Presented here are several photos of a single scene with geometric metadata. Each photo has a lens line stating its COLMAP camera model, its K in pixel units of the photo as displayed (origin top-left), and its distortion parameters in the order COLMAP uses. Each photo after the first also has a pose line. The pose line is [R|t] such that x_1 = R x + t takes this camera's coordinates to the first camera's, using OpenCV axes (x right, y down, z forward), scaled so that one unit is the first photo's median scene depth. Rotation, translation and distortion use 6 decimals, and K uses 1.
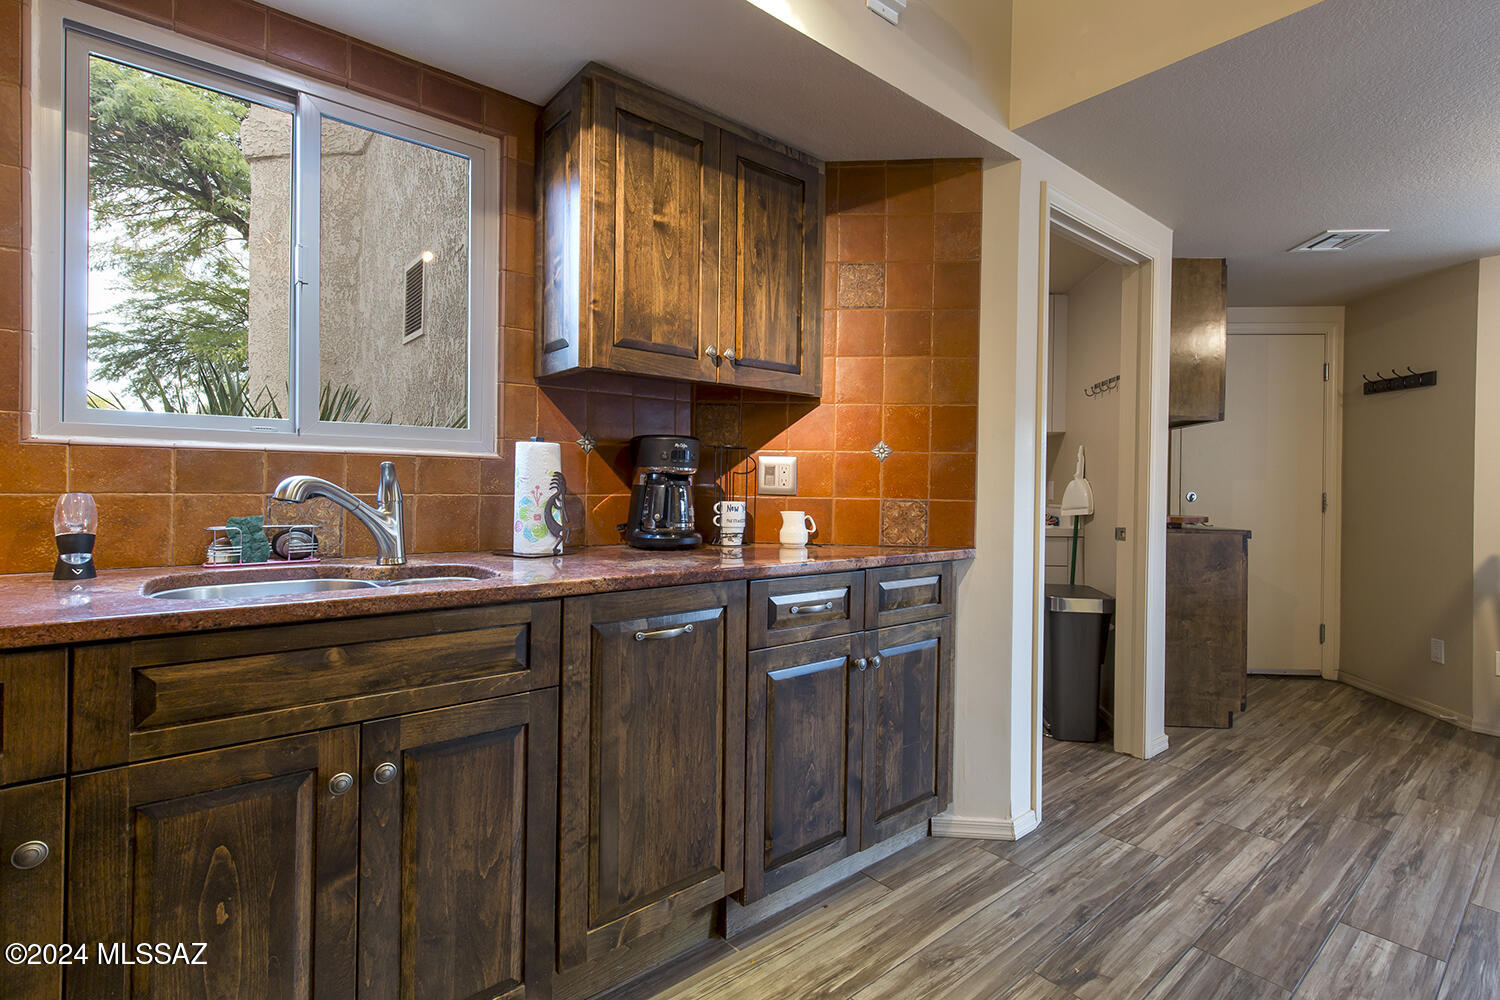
lens RADIAL K [[694.3, 0, 789.7], [0, 694.3, 487.0], [0, 0, 1]] dist [0.003715, 0.000024]
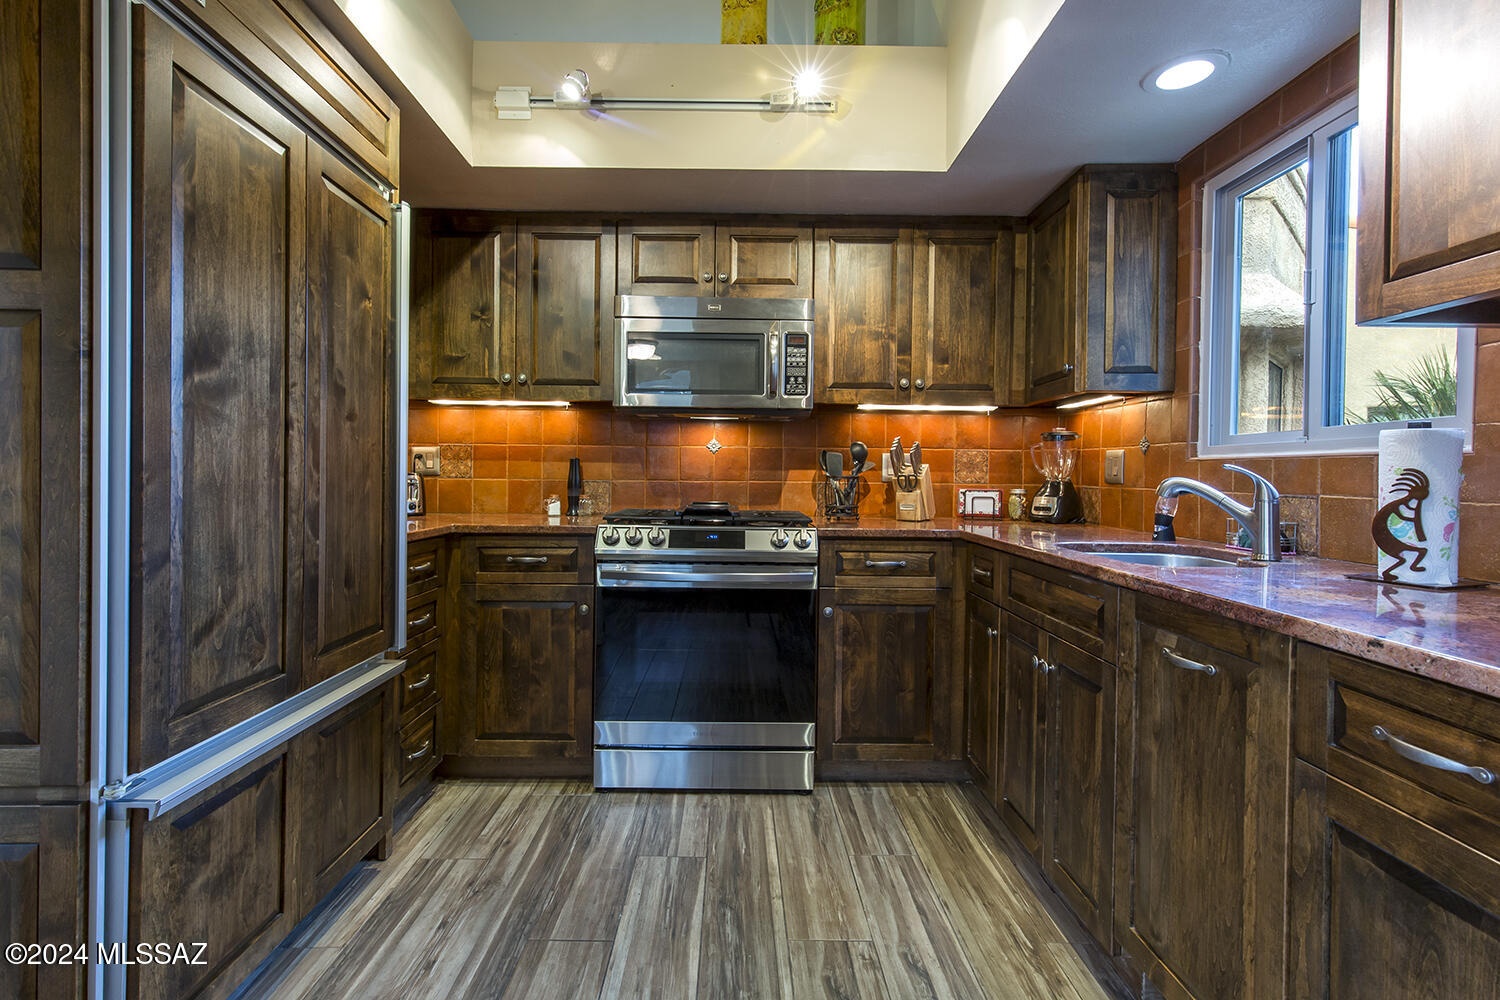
lens RADIAL K [[718.9, 0, 742.7], [0, 718.9, 479.9], [0, 0, 1]] dist [0.005633, -0.000373]
pose [[-0.644536, -0.014307, -0.764440, 0.690676], [-0.023946, 0.999712, 0.001479, 0.005518], [0.764199, 0.019258, -0.644693, 0.970244]]
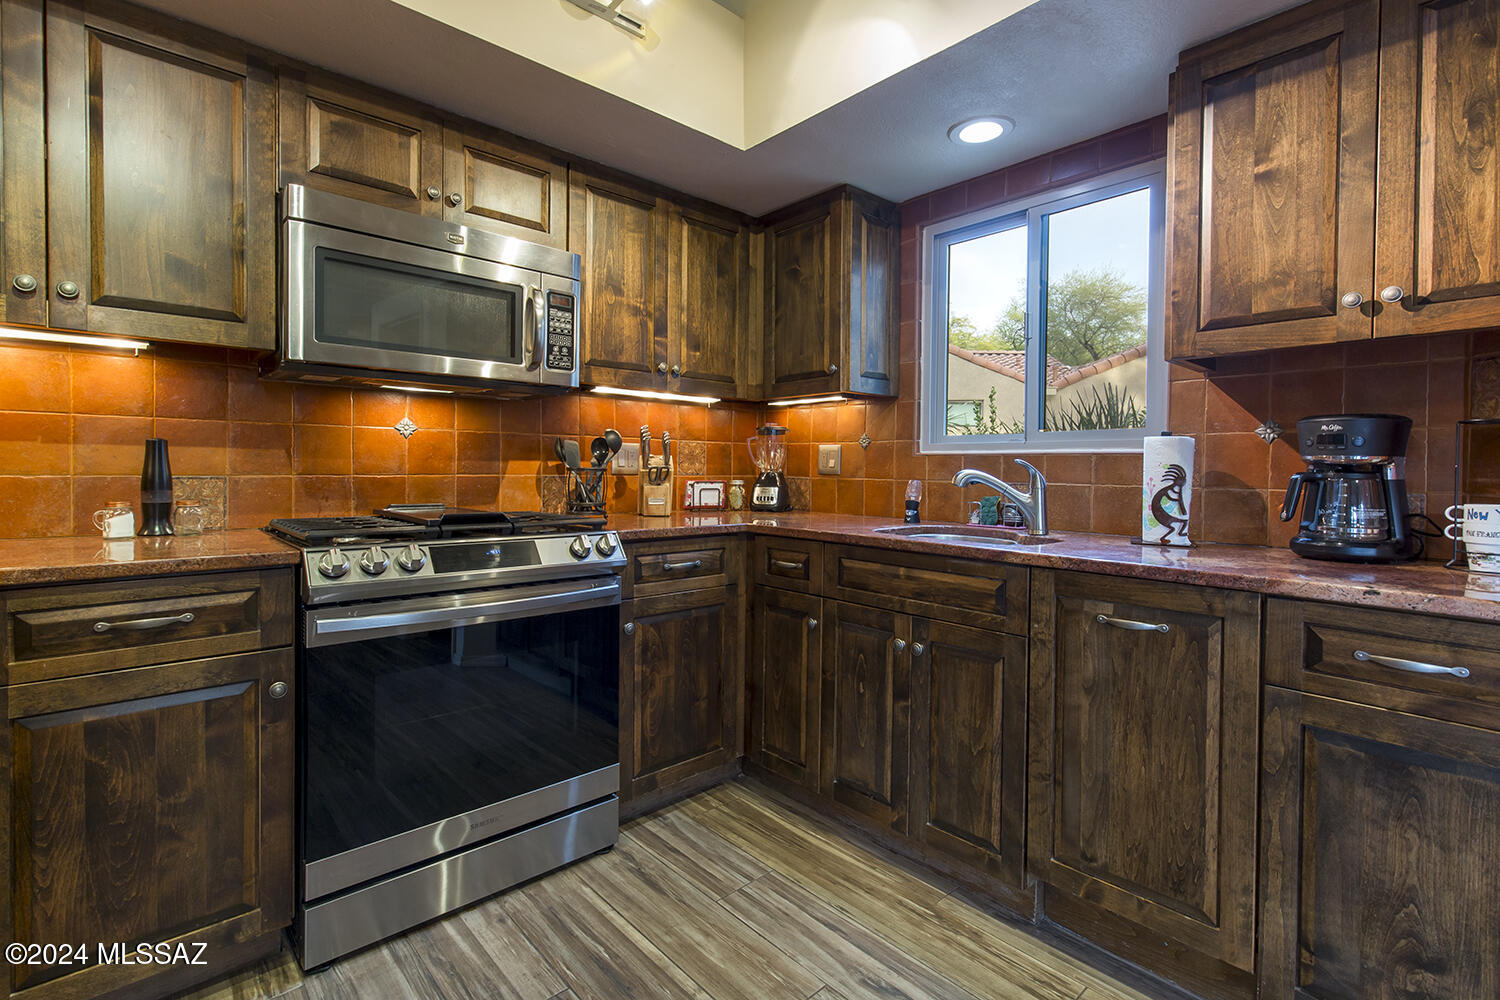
lens RADIAL K [[689.0, 0, 773.1], [0, 689.0, 479.3], [0, 0, 1]] dist [0.005092, 0.000155]
pose [[0.048902, 0.002449, -0.998801, 0.662089], [-0.015389, 0.999880, 0.001699, 0.007781], [0.998685, 0.015287, 0.048934, 0.369467]]
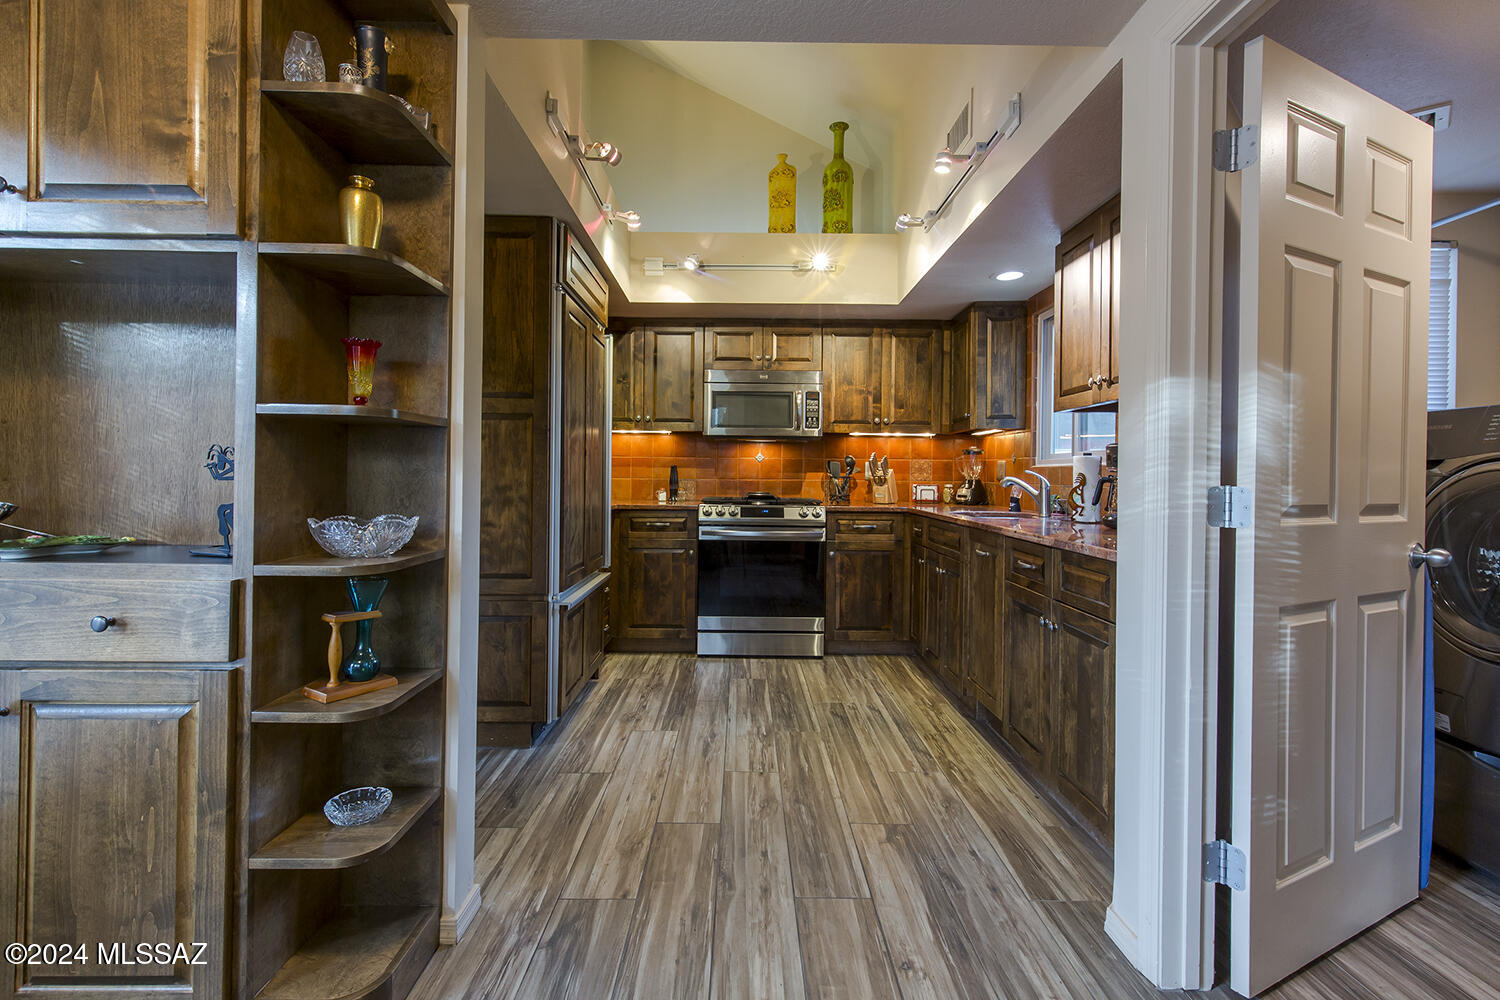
lens RADIAL K [[683.6, 0, 741.9], [0, 683.6, 475.0], [0, 0, 1]] dist [0.005556, -0.000056]
pose [[-0.651642, -0.020065, -0.758261, 1.481409], [-0.022944, 0.999714, -0.006736, 0.014187], [0.758179, 0.013009, -0.651916, 1.483601]]
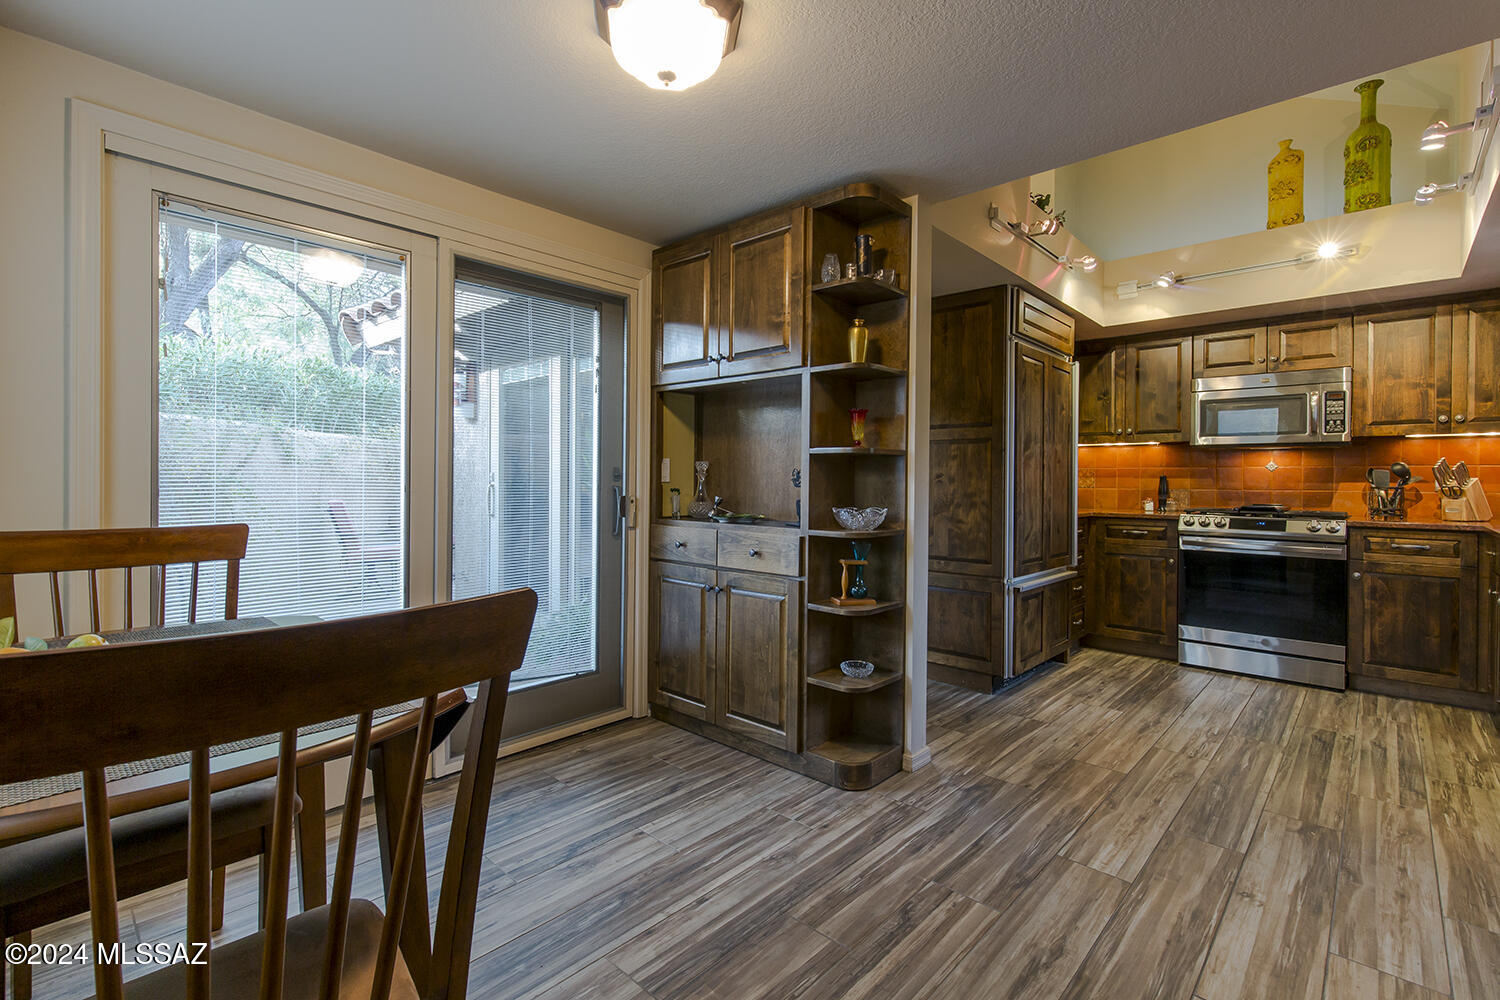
lens RADIAL K [[680.6, 0, 743.9], [0, 680.6, 478.3], [0, 0, 1]] dist [0.004517, 0.000018]
pose [[-0.994221, -0.022249, -0.105020, 1.556486], [-0.022402, 0.999749, 0.000276, 0.010887], [0.104988, 0.002627, -0.994470, 2.045834]]
